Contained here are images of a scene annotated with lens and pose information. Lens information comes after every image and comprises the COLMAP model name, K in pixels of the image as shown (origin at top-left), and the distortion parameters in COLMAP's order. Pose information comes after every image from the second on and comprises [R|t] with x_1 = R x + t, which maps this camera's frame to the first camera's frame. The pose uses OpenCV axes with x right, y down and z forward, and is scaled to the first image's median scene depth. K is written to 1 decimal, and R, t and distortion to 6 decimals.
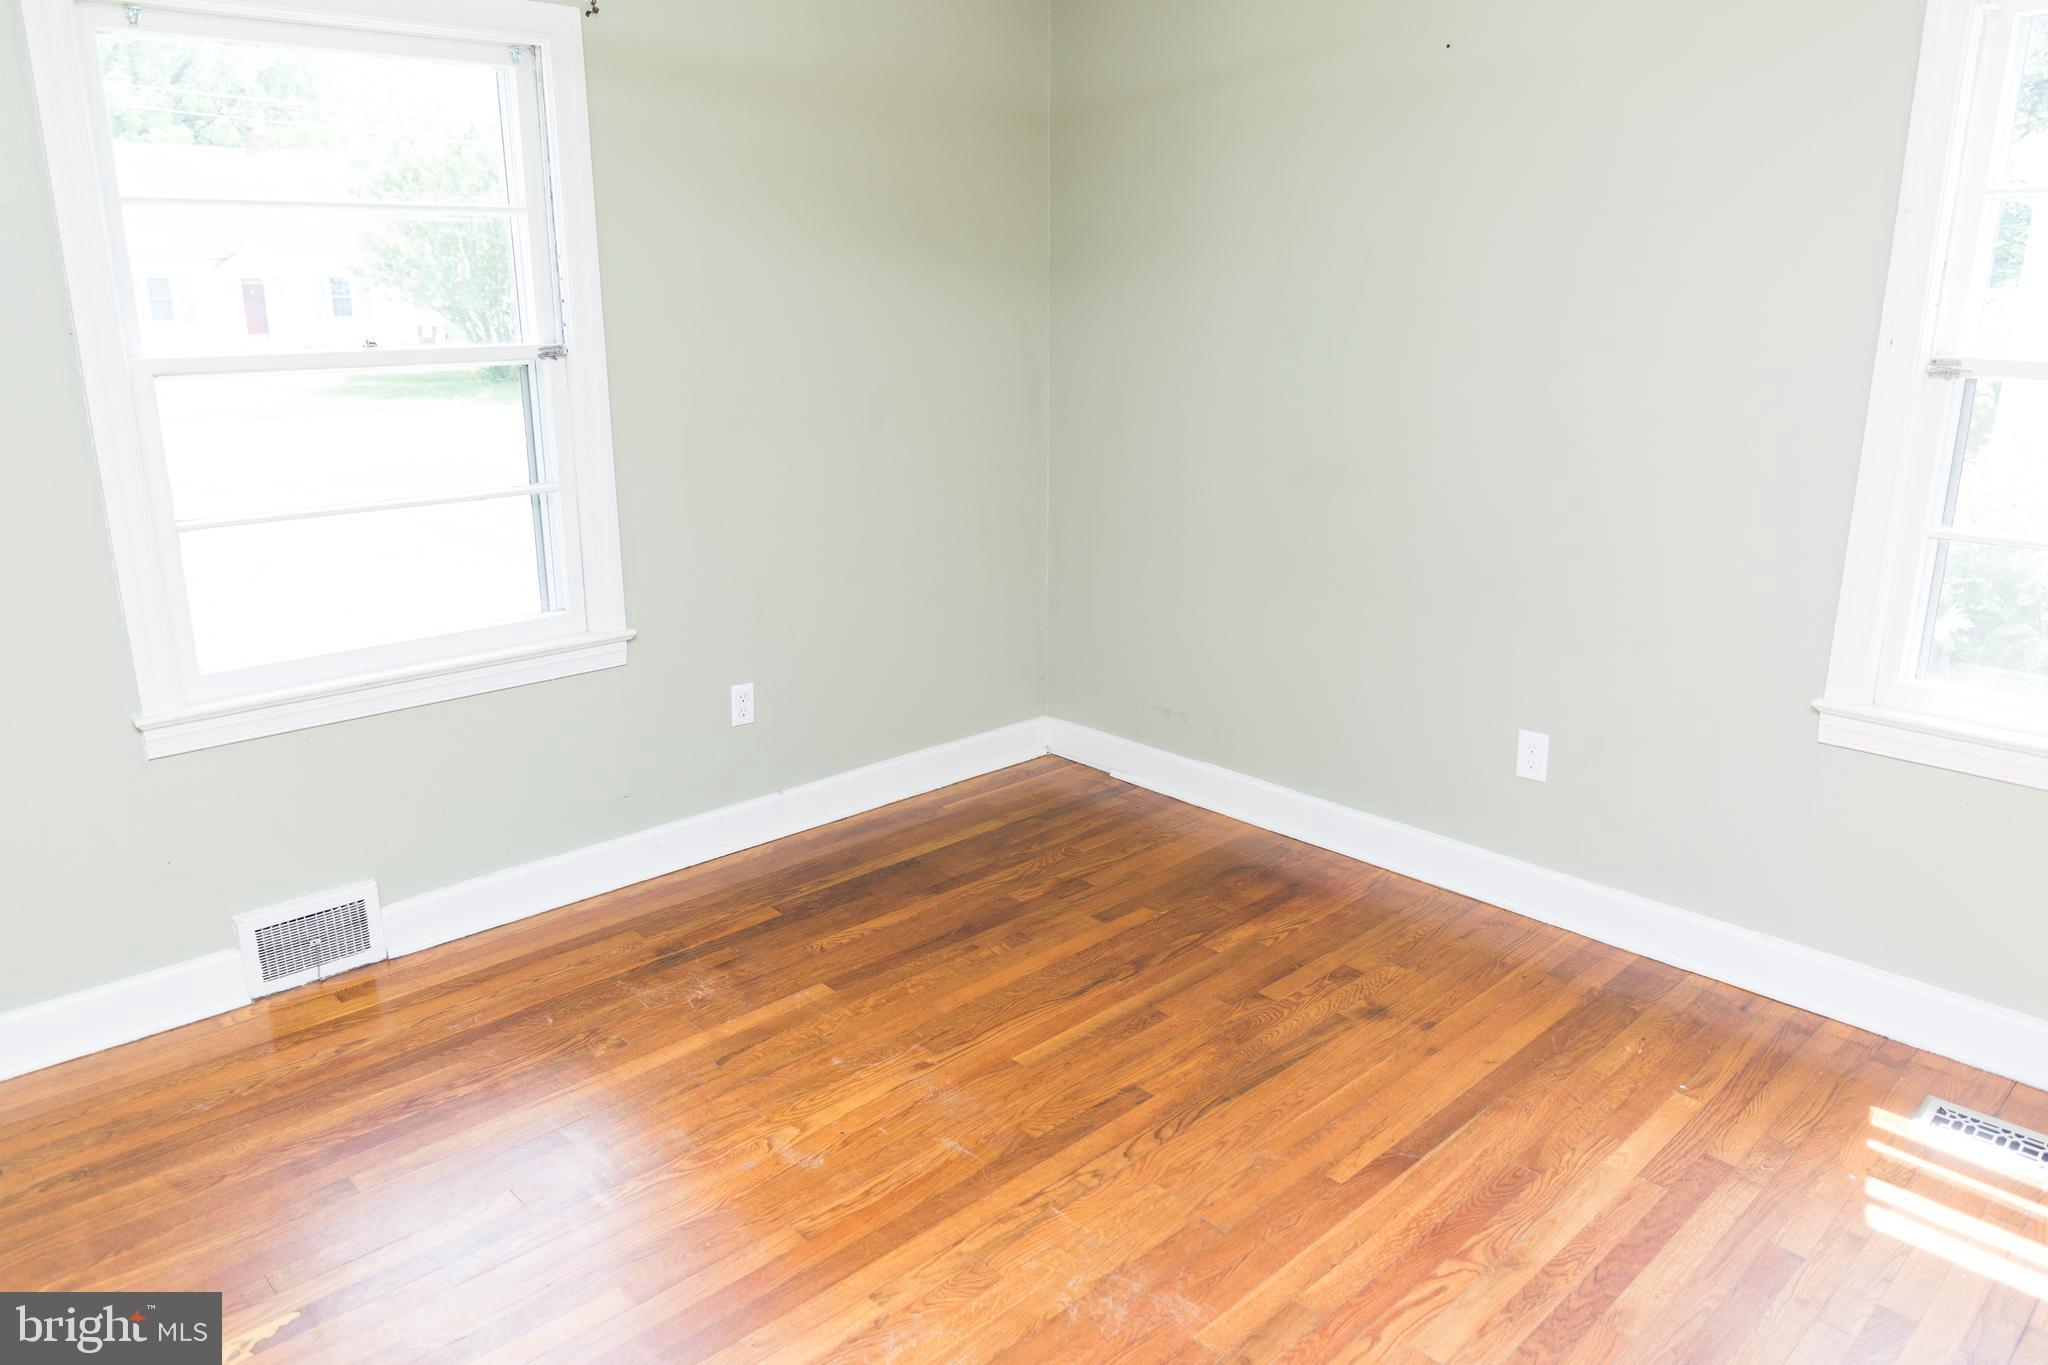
lens RADIAL K [[1382.0, 0, 1012.7], [0, 1382.0, 678.0], [0, 0, 1]] dist [-0.027961, 0.001901]
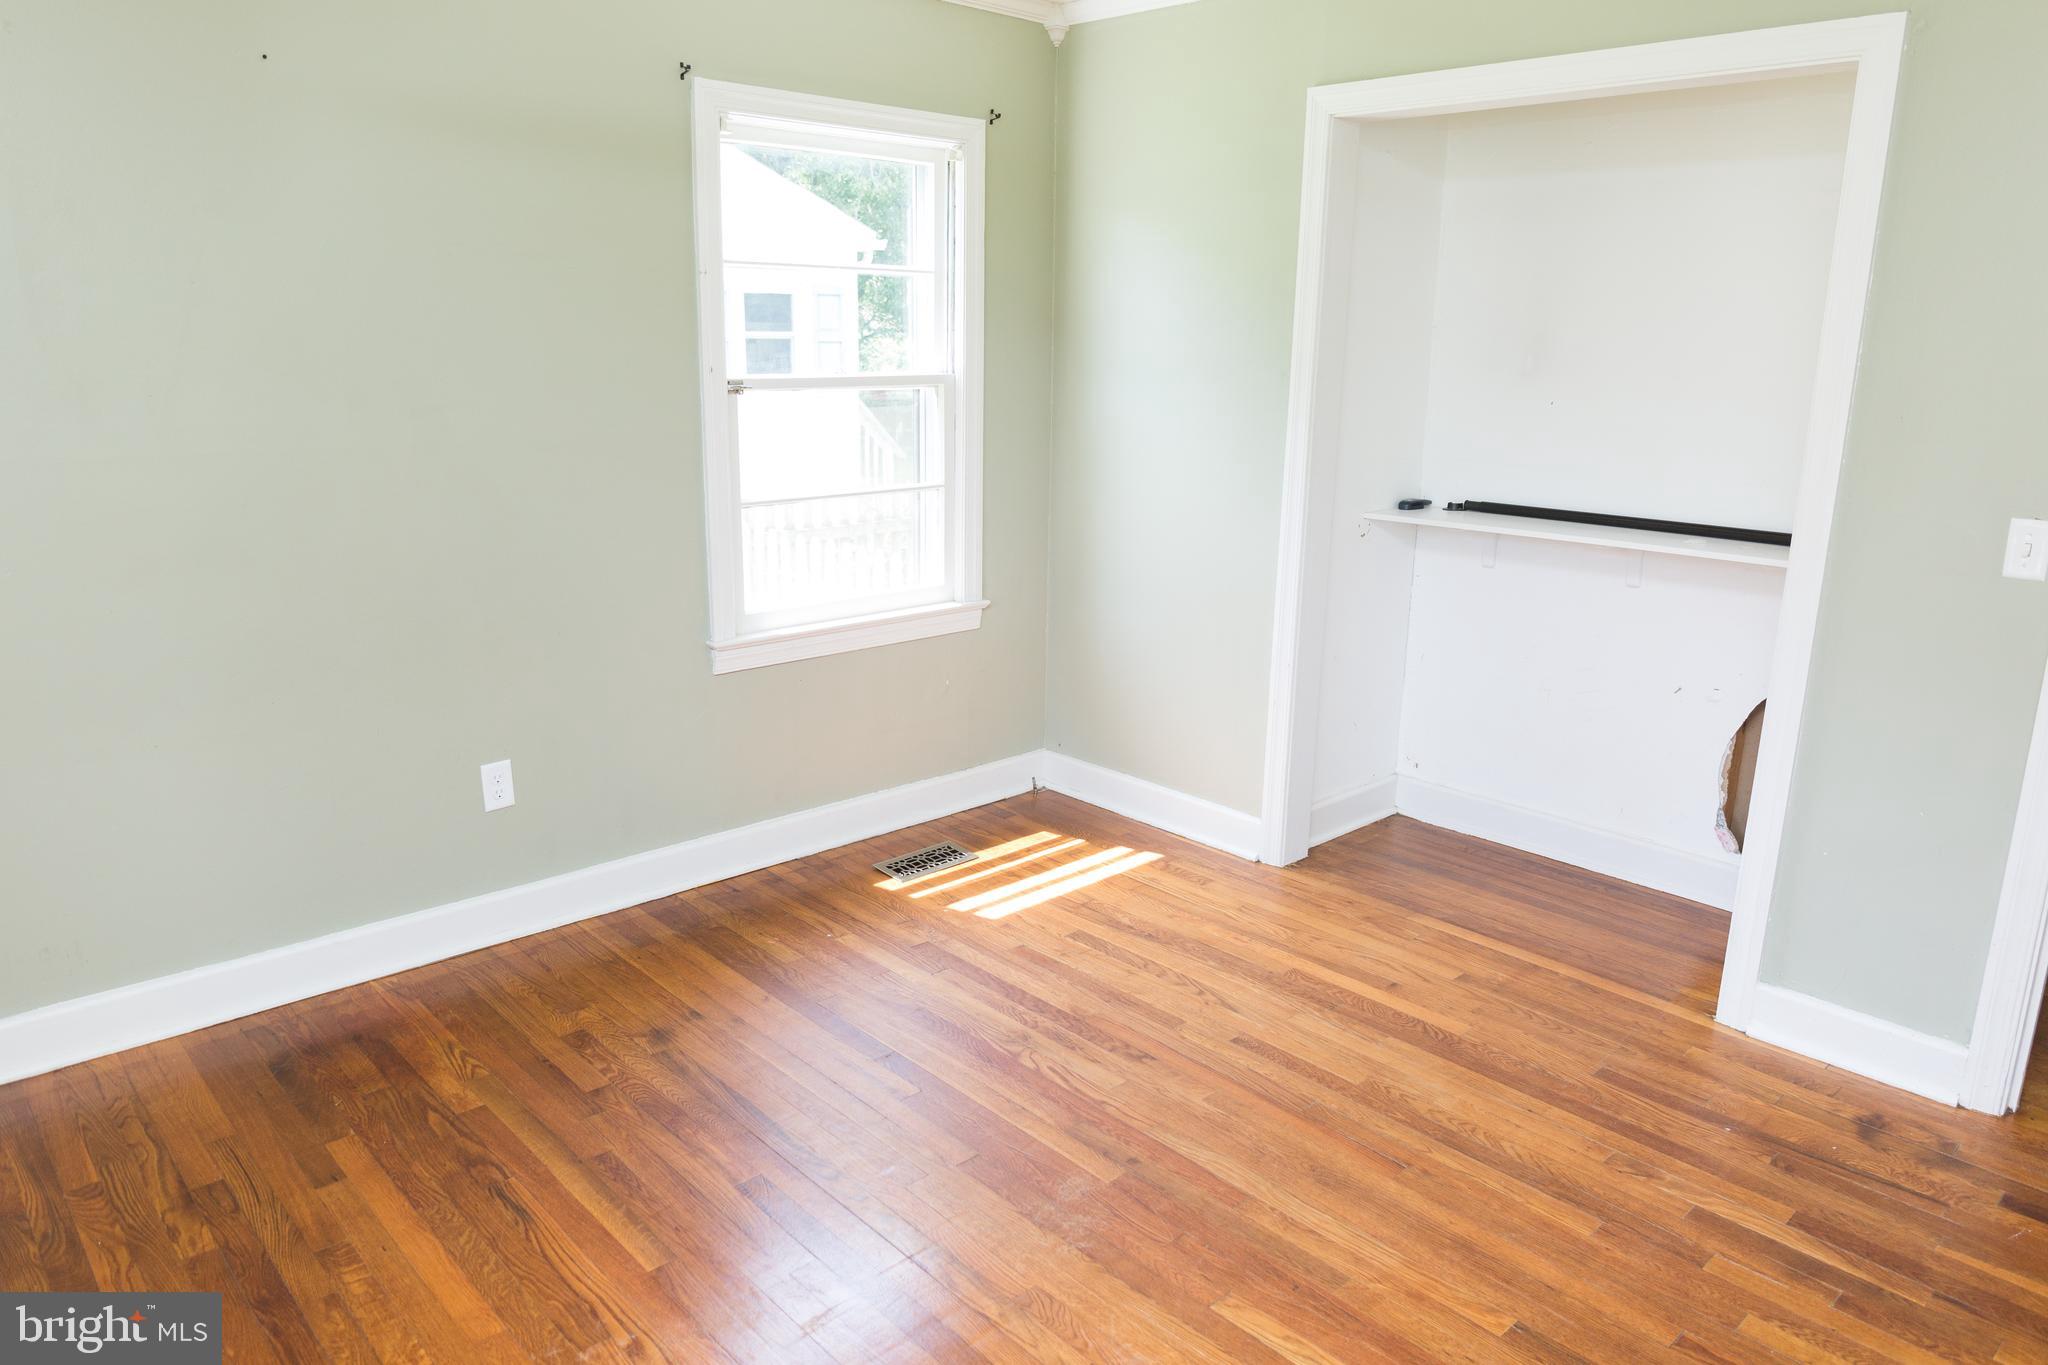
lens RADIAL K [[1382.0, 0, 1007.3], [0, 1382.0, 677.9], [0, 0, 1]] dist [-0.027961, 0.001901]
pose [[0.009783, -0.240869, 0.970508, -0.646697], [0.258709, 0.938119, 0.230223, -0.170702], [-0.965906, 0.248827, 0.071492, 0.598816]]
